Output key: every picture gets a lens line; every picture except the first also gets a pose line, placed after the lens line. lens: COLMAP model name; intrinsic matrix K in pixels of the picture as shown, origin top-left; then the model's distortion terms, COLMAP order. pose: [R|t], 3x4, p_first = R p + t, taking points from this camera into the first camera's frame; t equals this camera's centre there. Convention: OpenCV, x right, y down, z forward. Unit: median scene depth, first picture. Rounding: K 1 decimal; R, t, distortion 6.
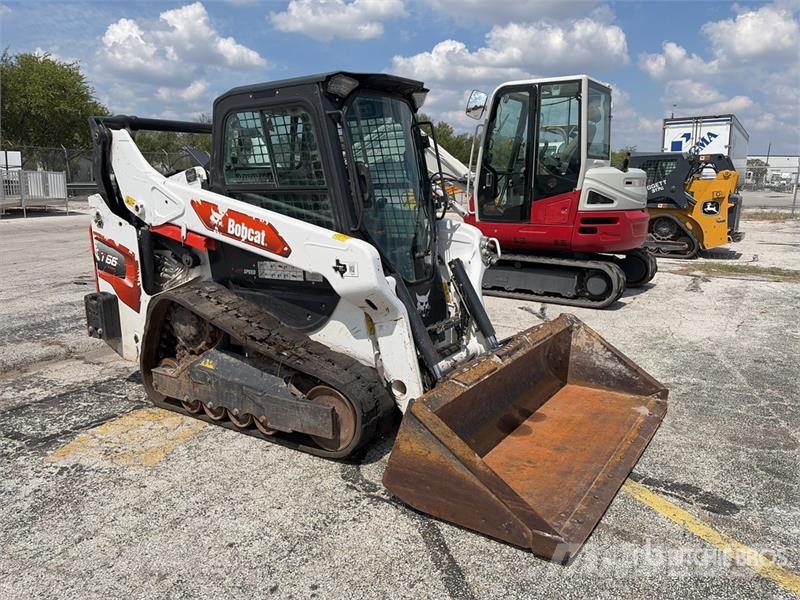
lens RADIAL K [[603.7, 0, 398.4], [0, 603.7, 296.1], [0, 0, 1]] dist [0.043625, -0.044256]
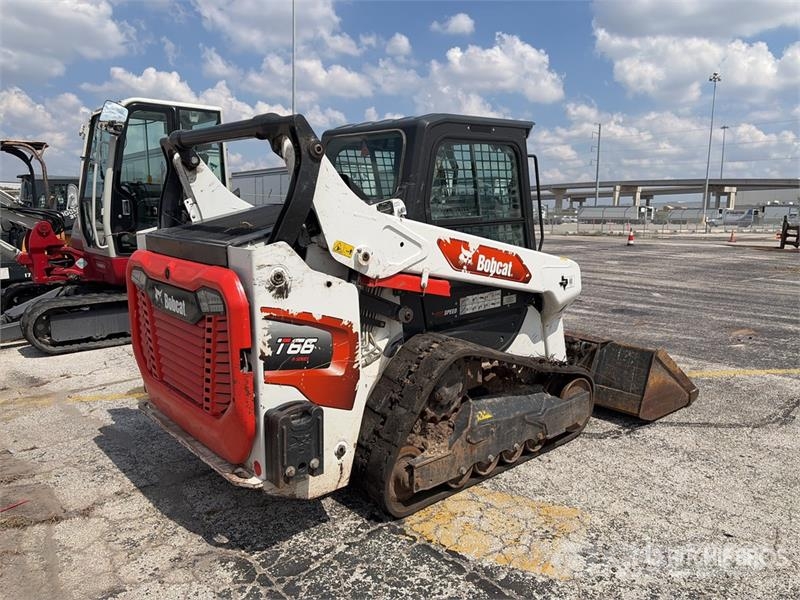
lens RADIAL K [[611.5, 0, 402.2], [0, 611.5, 282.9], [0, 0, 1]] dist [0.013485, 0.000661]
pose [[0.261689, -0.125295, 0.956985, -1.163126], [0.179987, 0.980479, 0.079153, -0.172288], [-0.948221, 0.151532, 0.279132, 0.806397]]
